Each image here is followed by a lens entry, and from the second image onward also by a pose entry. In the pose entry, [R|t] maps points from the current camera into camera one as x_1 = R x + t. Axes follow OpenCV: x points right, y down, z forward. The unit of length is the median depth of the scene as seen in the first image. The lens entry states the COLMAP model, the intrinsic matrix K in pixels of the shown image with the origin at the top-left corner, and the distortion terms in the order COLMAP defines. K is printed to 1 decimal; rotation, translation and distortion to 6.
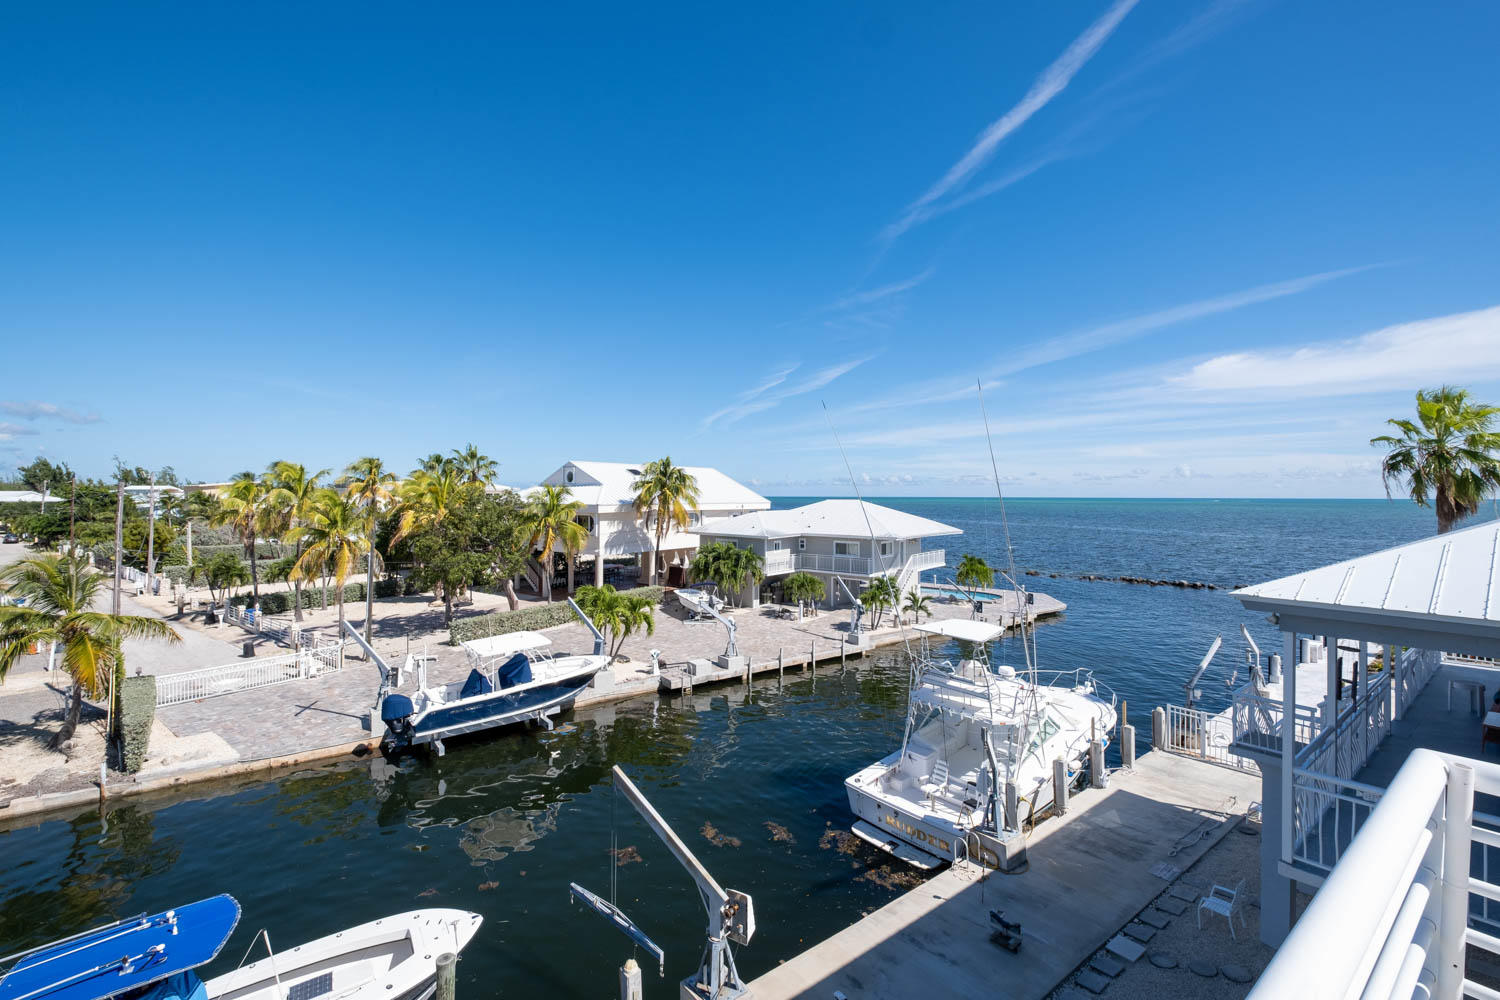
lens RADIAL K [[646.4, 0, 750.0], [0, 646.4, 500.0], [0, 0, 1]] dist [0.000274, -0.004733]
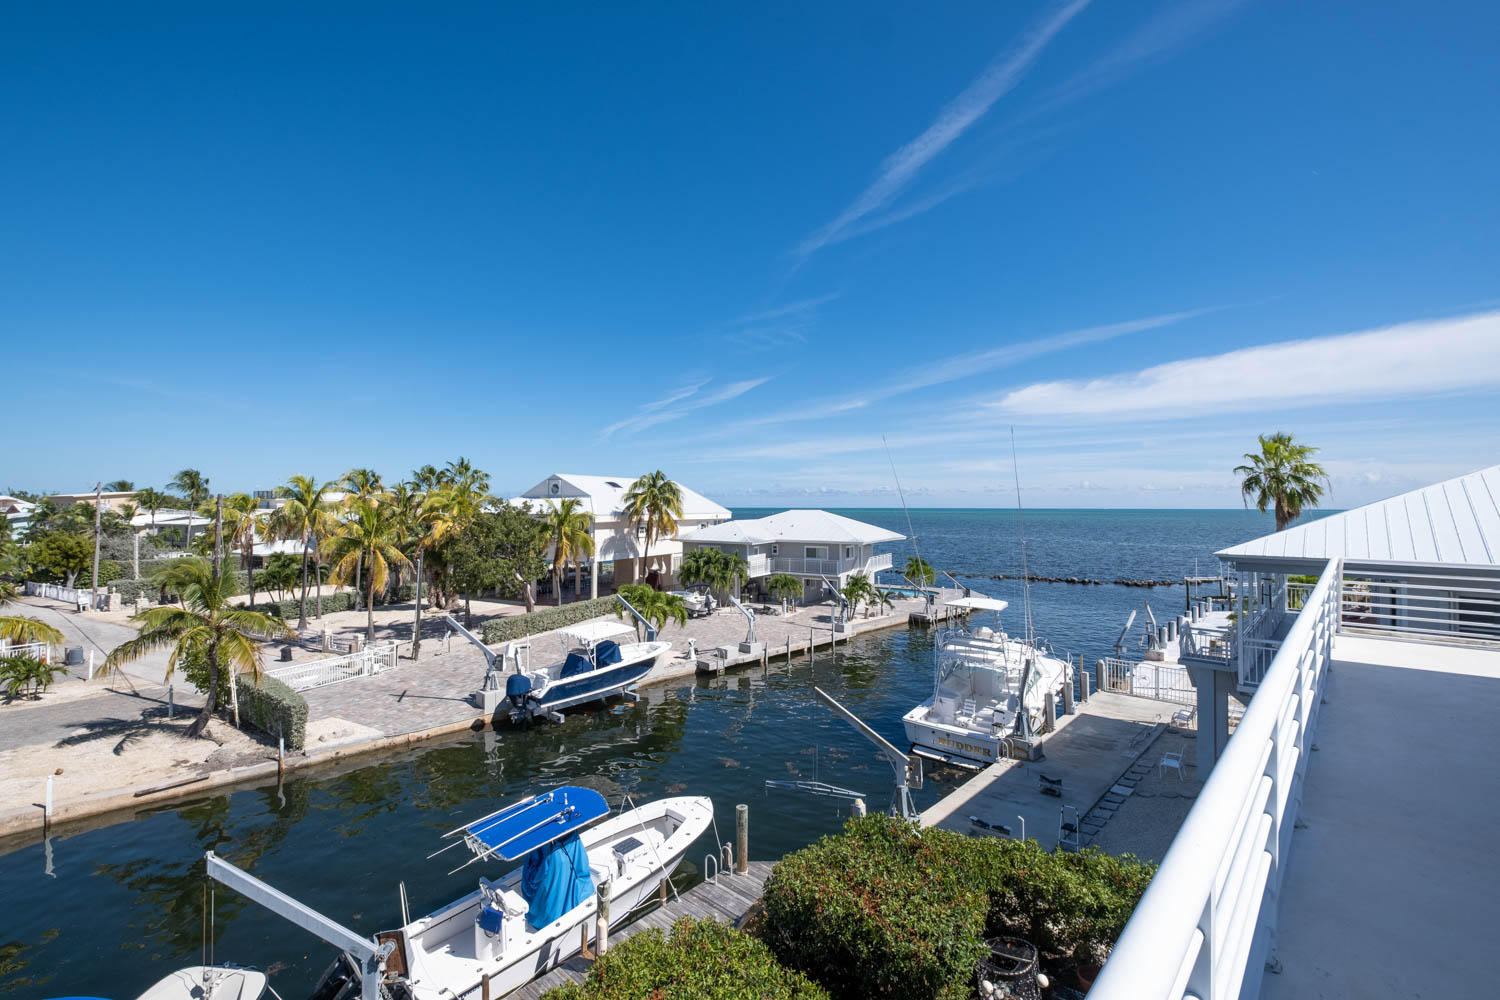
lens RADIAL K [[646.4, 0, 750.0], [0, 646.4, 500.0], [0, 0, 1]] dist [0.000274, -0.004733]
pose [[0.987539, 0.001160, 0.157368, -0.209453], [0.001475, 0.999861, -0.016626, 0.001237], [-0.157365, 0.016651, 0.987400, -0.160758]]
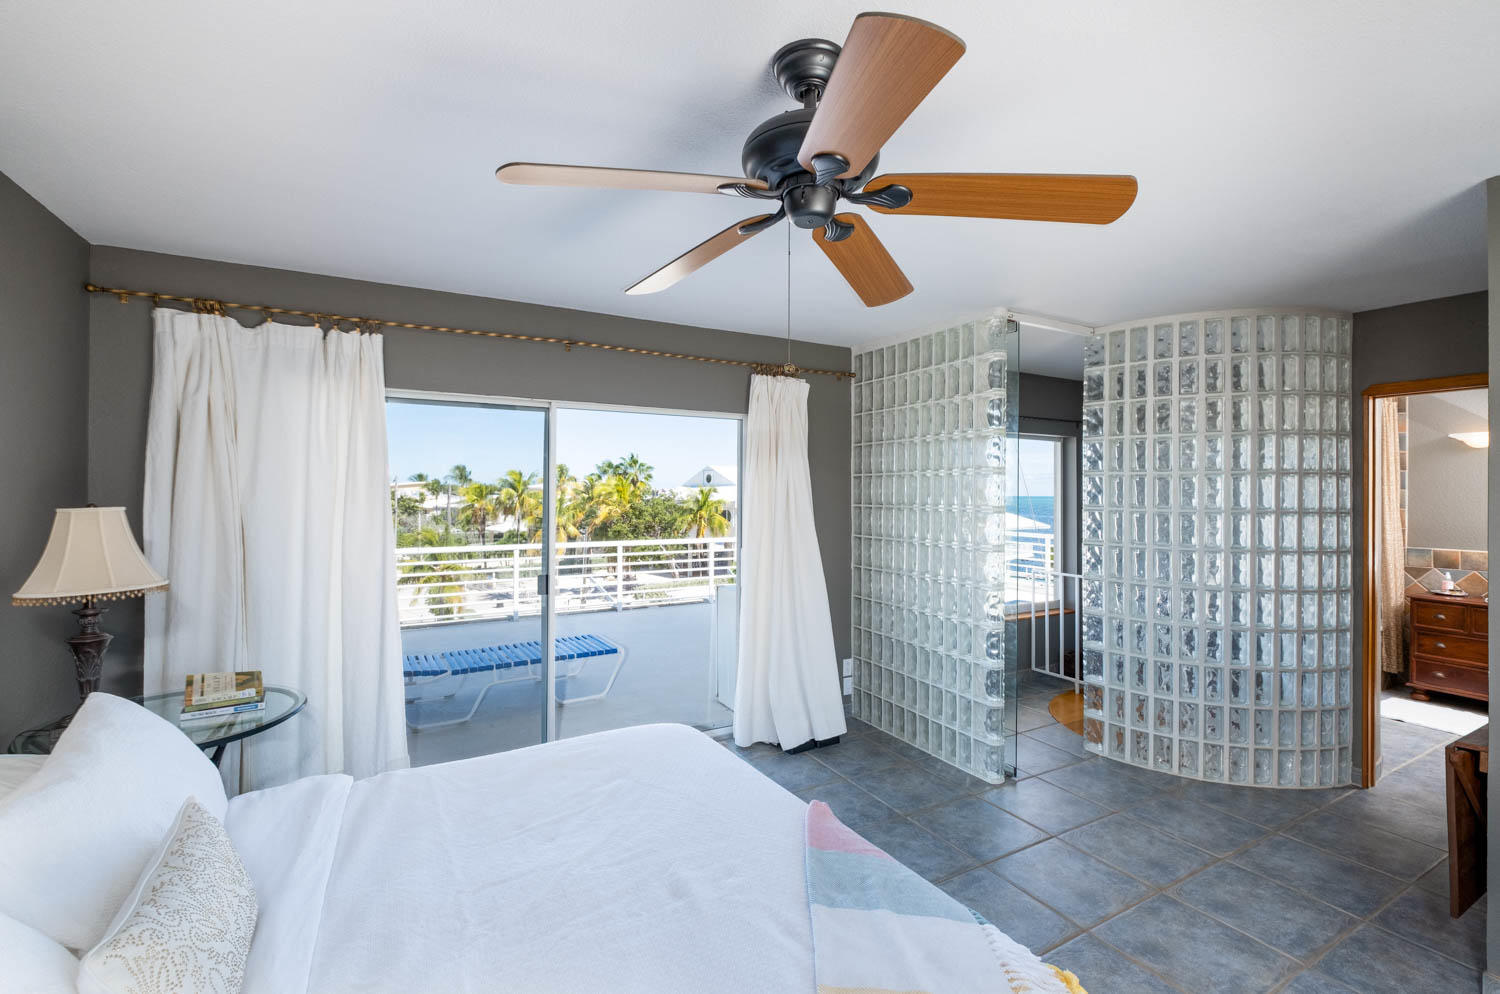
lens RADIAL K [[646.4, 0, 750.0], [0, 646.4, 497.0], [0, 0, 1]] dist [0.000274, -0.004733]
pose [[0.988268, 0.003475, -0.152687, -0.023952], [-0.003873, 0.999990, -0.002309, 0.002523], [0.152677, 0.002873, 0.988272, -0.319916]]
